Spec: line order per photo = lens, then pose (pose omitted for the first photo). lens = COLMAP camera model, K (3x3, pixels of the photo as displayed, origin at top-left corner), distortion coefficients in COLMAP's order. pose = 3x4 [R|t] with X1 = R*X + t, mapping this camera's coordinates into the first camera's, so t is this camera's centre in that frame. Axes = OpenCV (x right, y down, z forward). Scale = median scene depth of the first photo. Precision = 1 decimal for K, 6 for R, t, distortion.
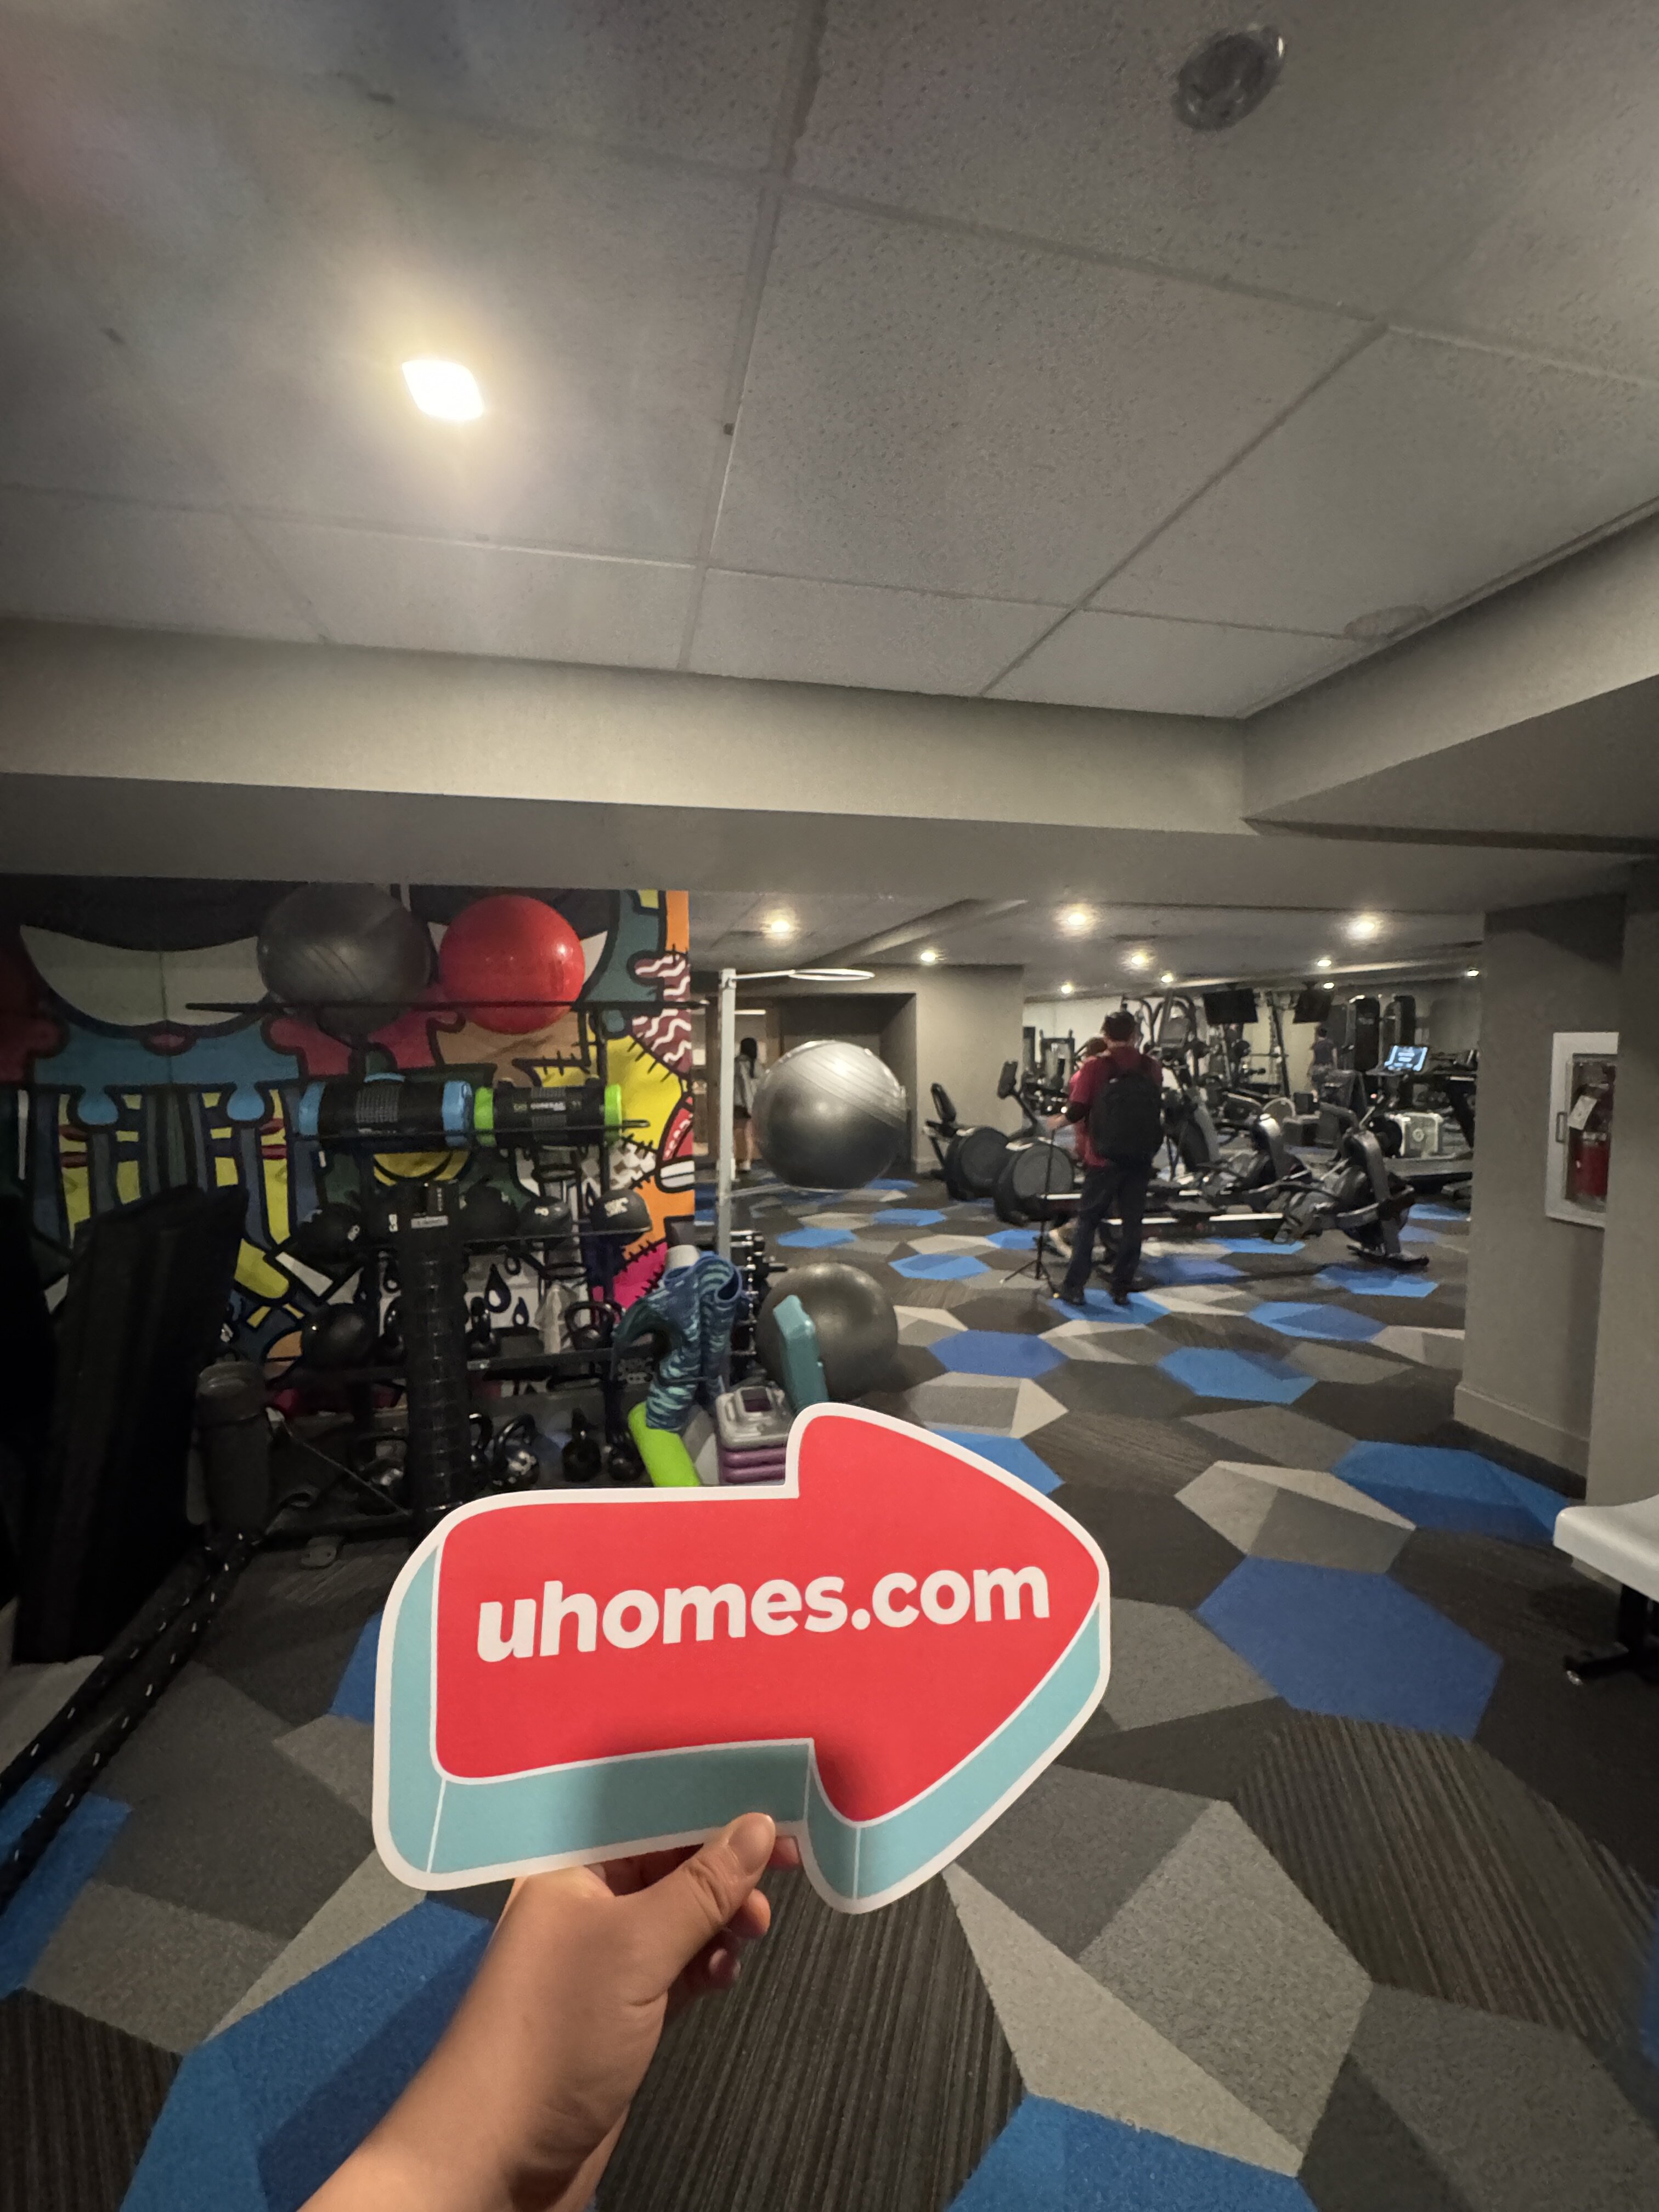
lens RADIAL K [[885.4, 0, 836.8], [0, 885.4, 1106.1], [0, 0, 1]] dist [-0.005476, 0.002168]
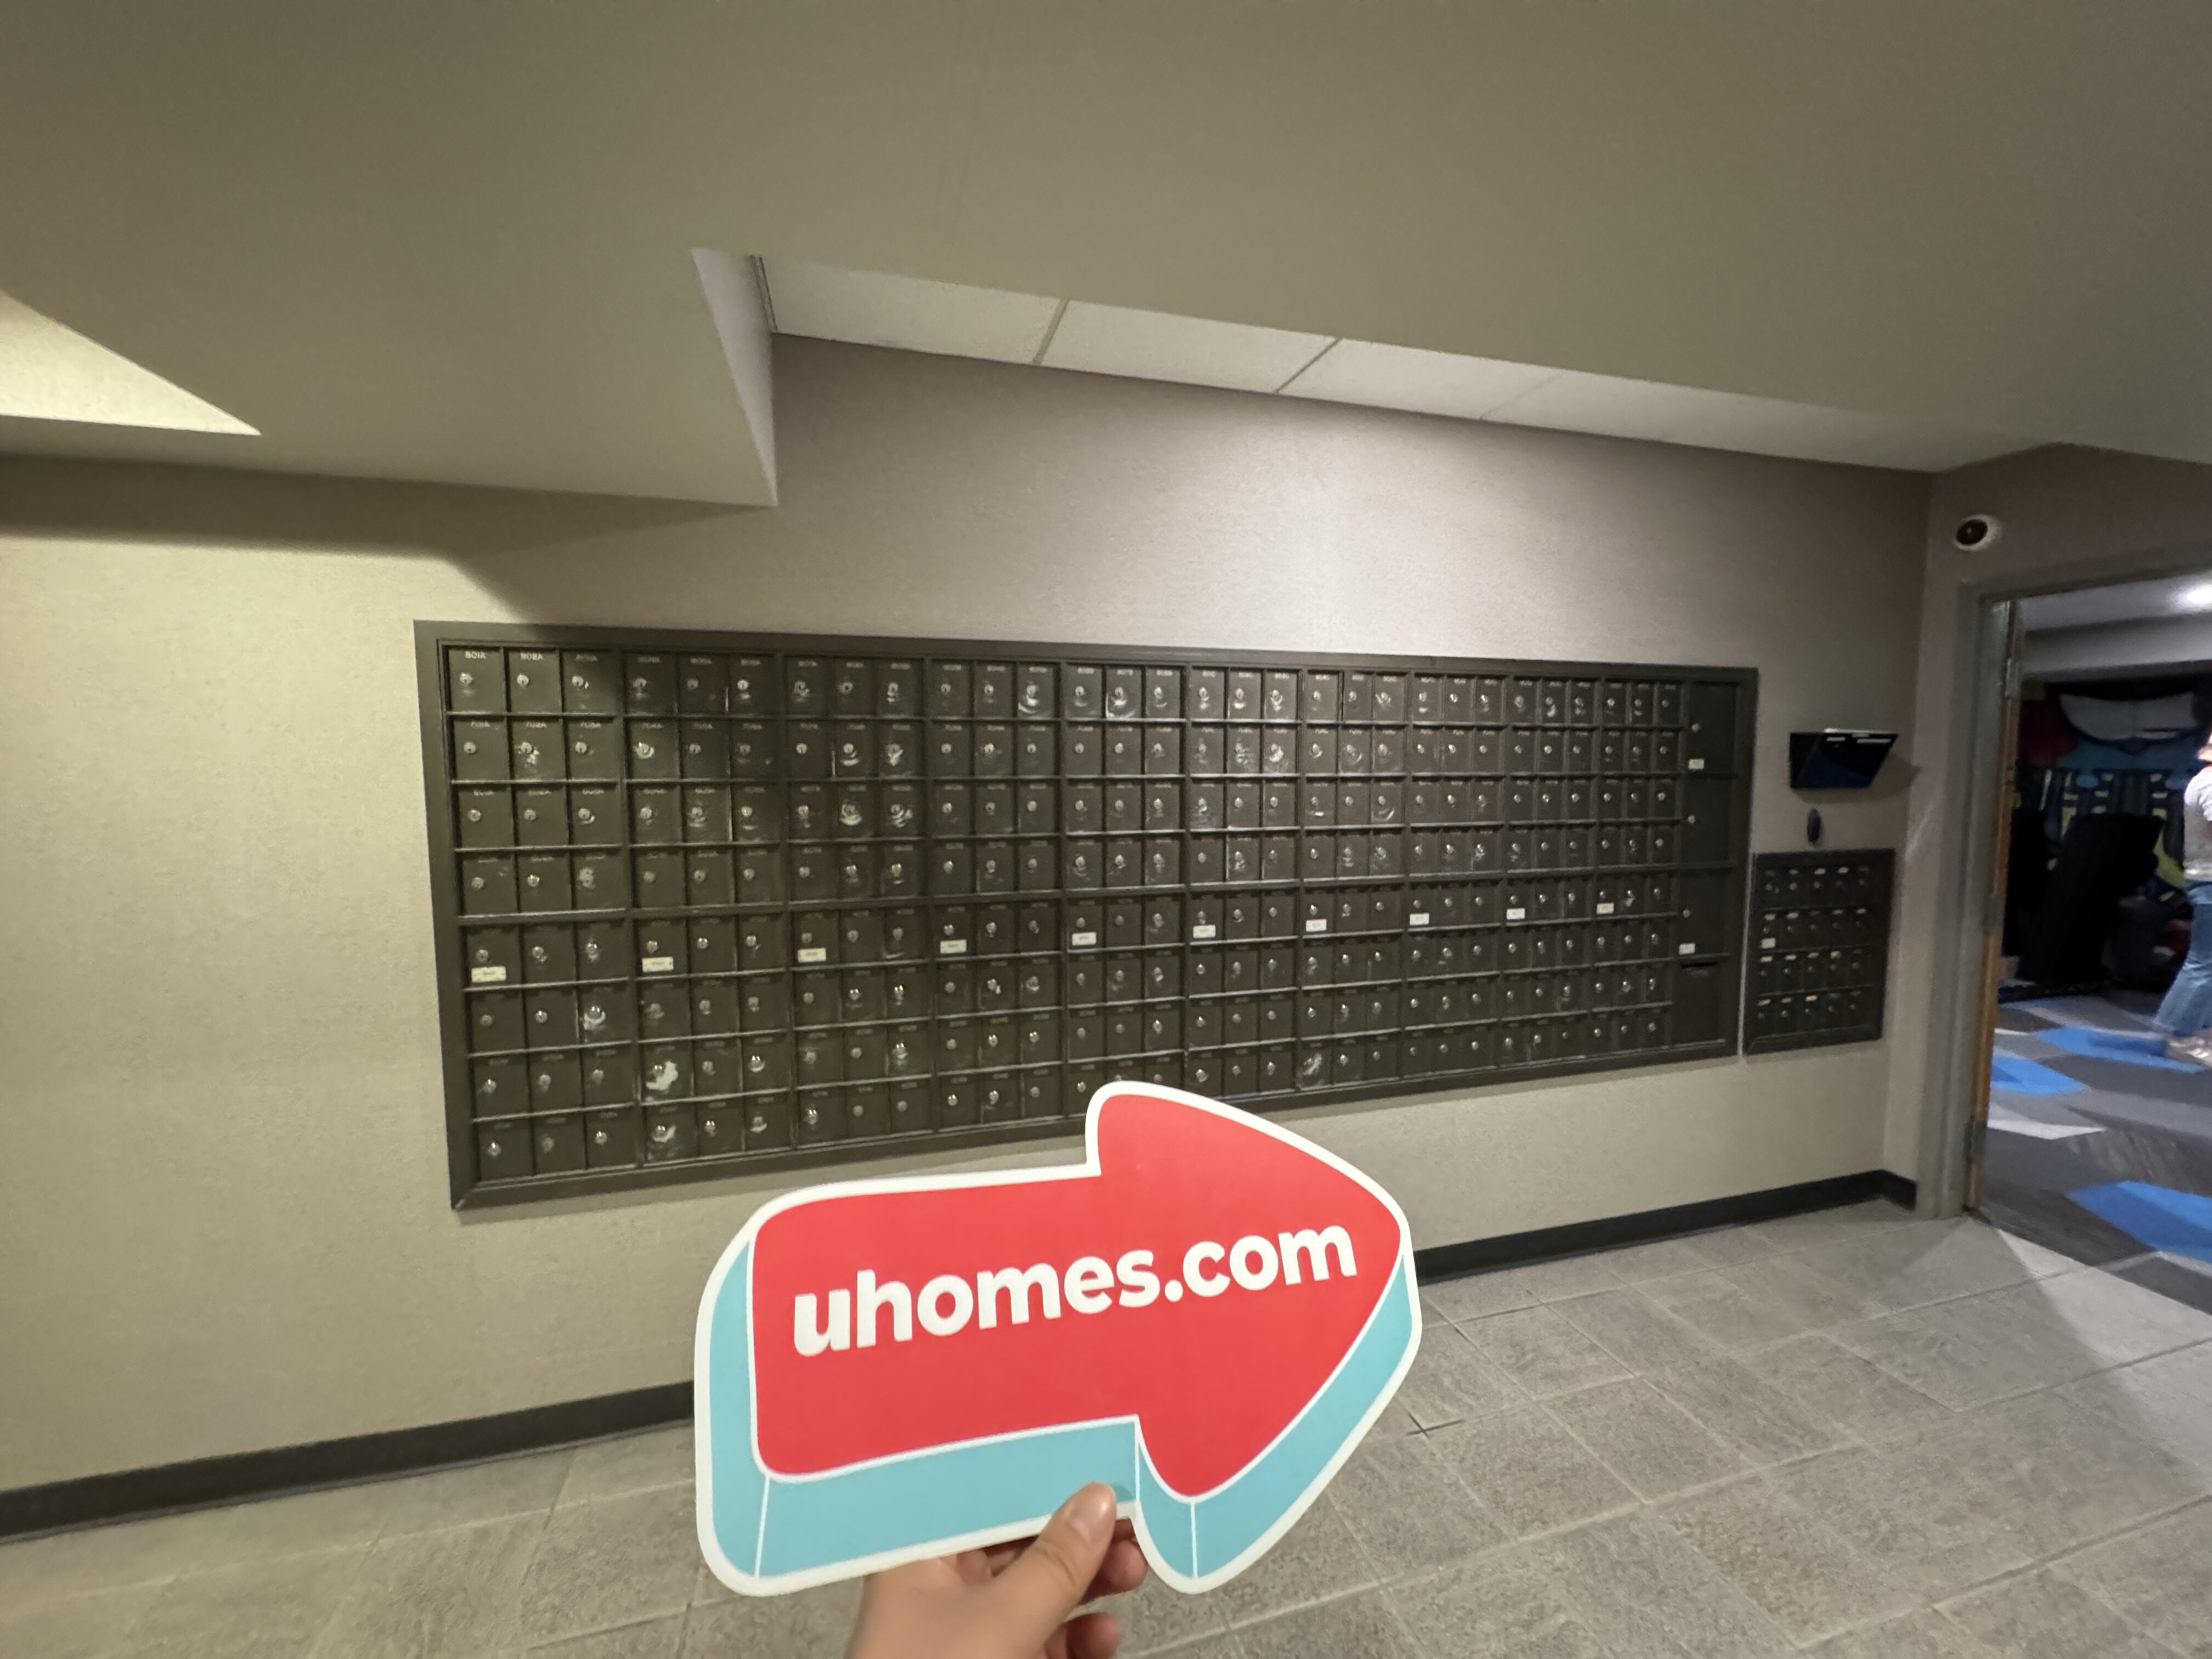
lens RADIAL K [[885.4, 0, 1109.2], [0, 885.4, 829.6], [0, 0, 1]] dist [-0.005476, 0.002168]
pose [[0.032544, 0.090219, -0.995390, 1.108429], [-0.080334, 0.992932, 0.087370, 0.117098], [0.996237, 0.077120, 0.039561, -1.299740]]
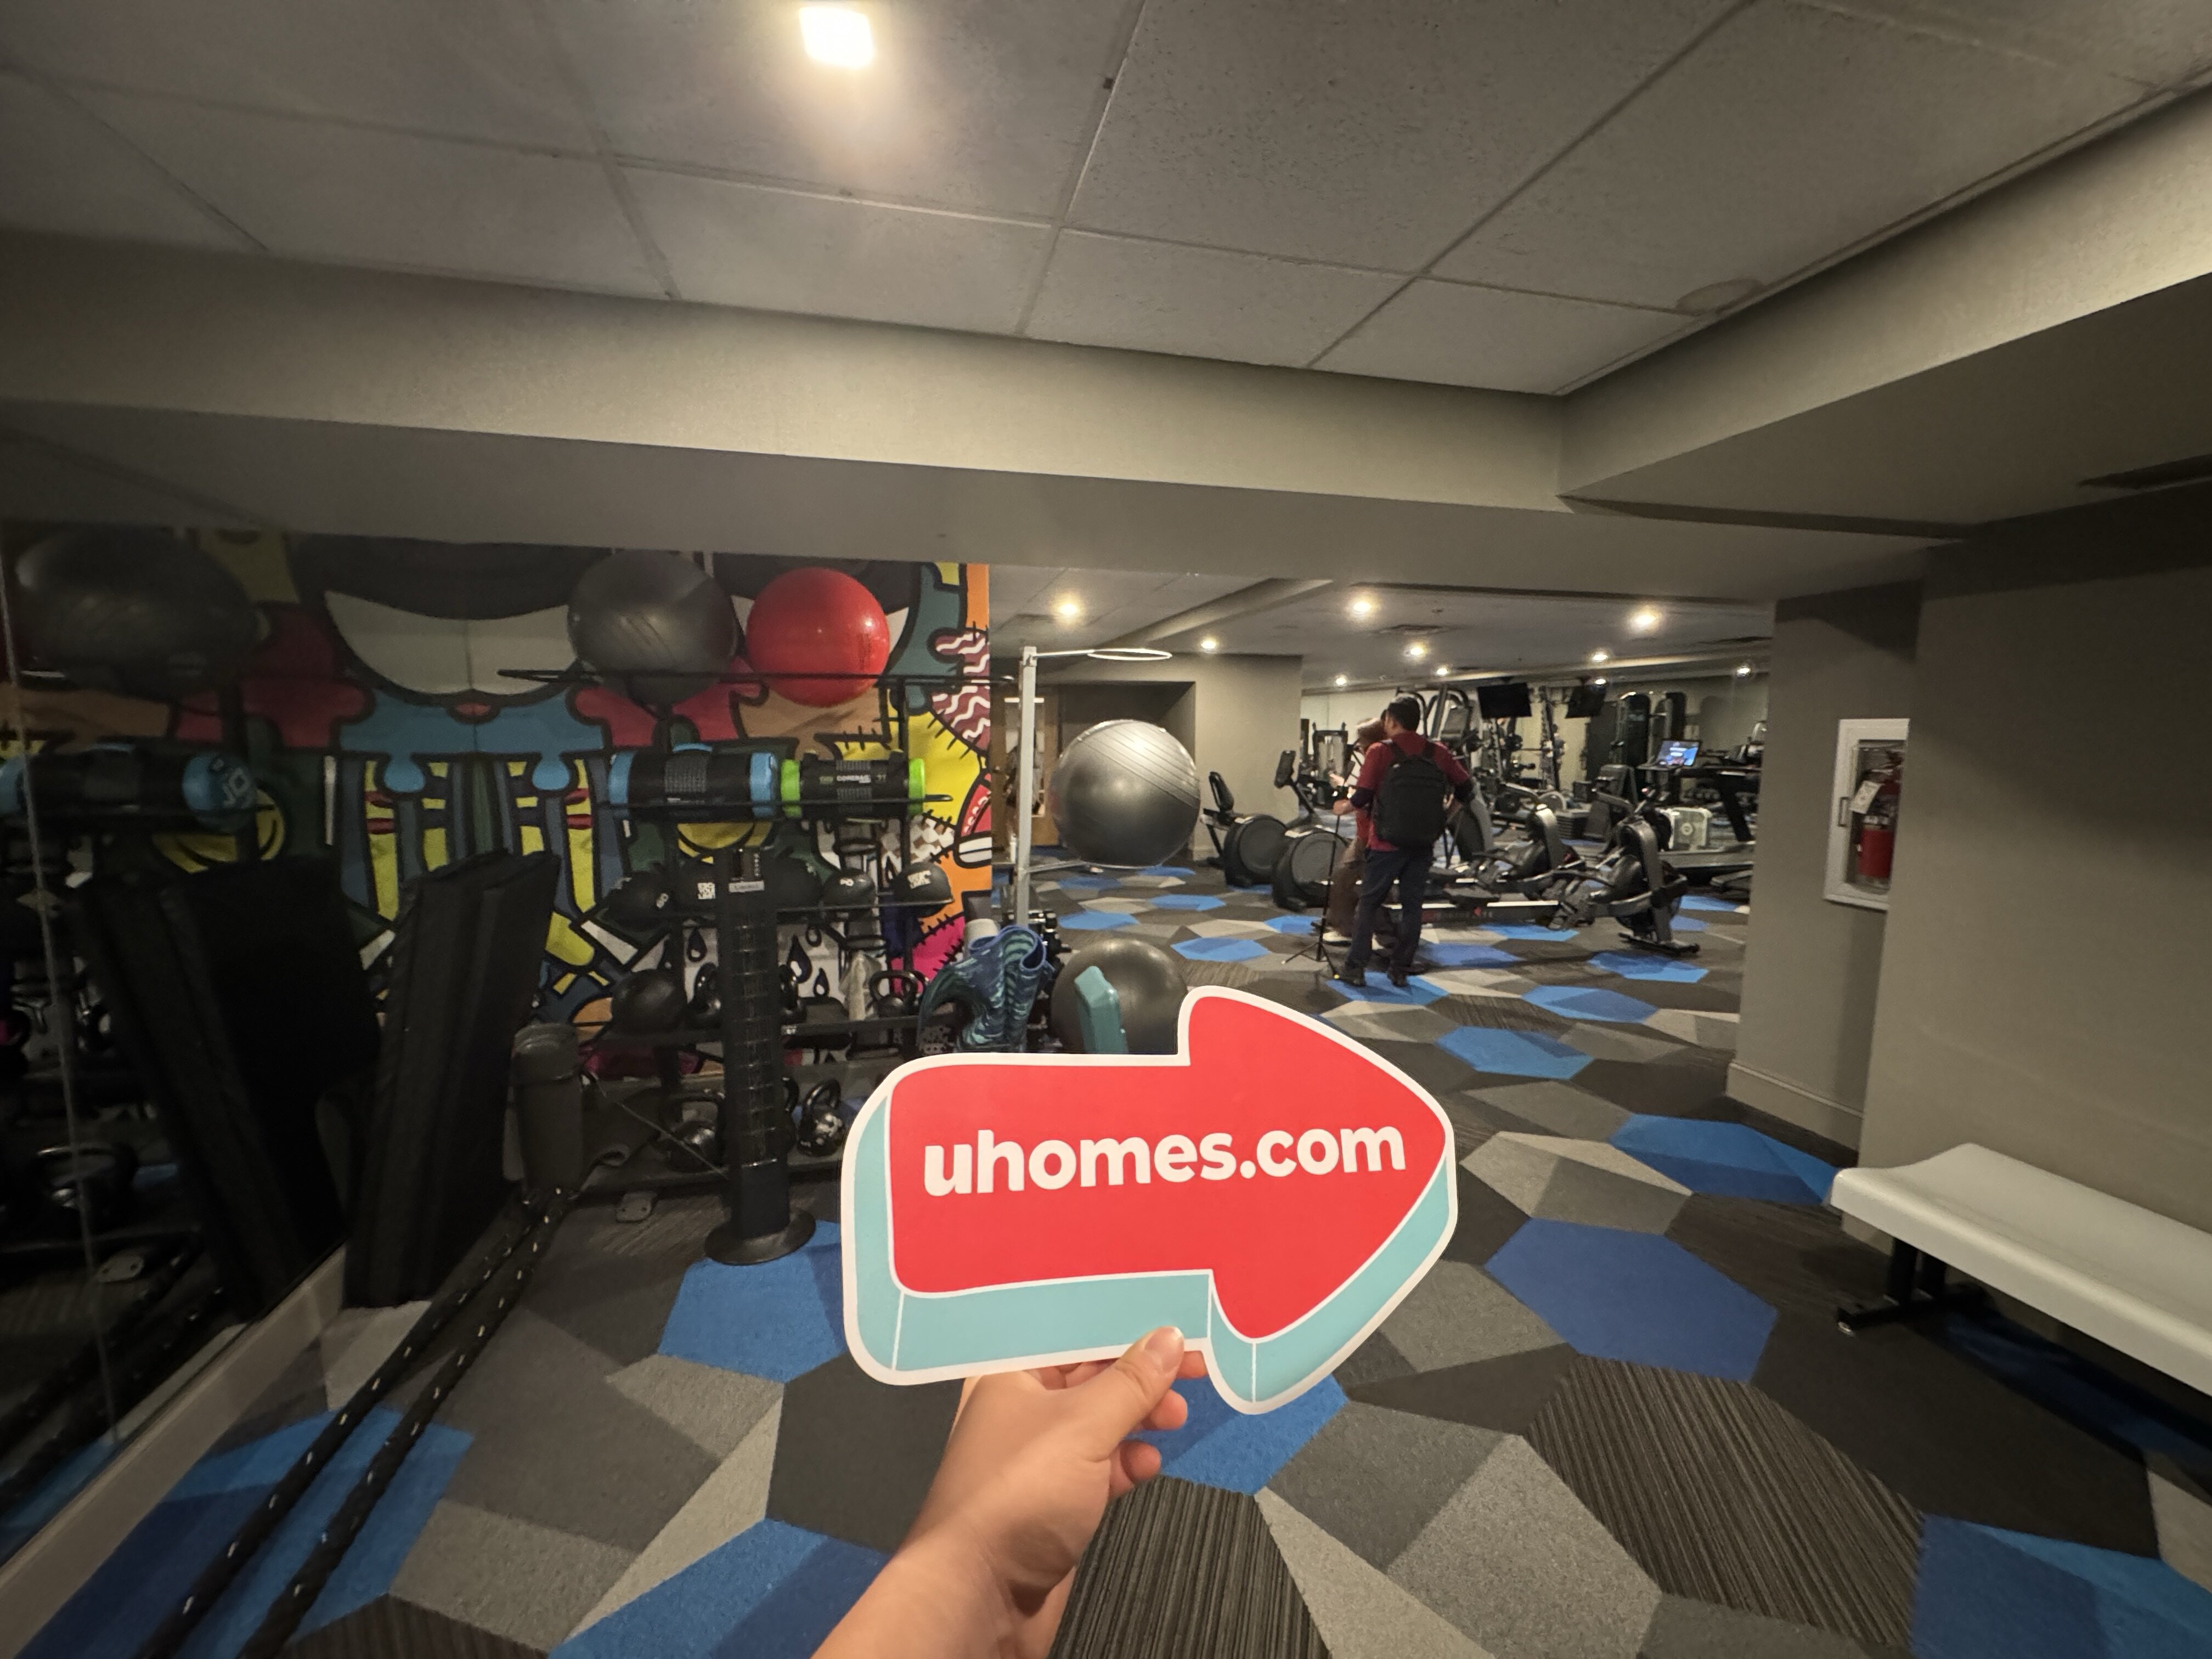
lens RADIAL K [[881.0, 0, 1113.3], [0, 881.0, 827.3], [0, 0, 1]] dist [-0.000748, 0.000016]
pose [[0.999881, 0.011863, 0.009839, -0.035641], [-0.012180, 0.999387, 0.032819, 0.017882], [-0.009444, -0.032935, 0.999413, -0.013476]]
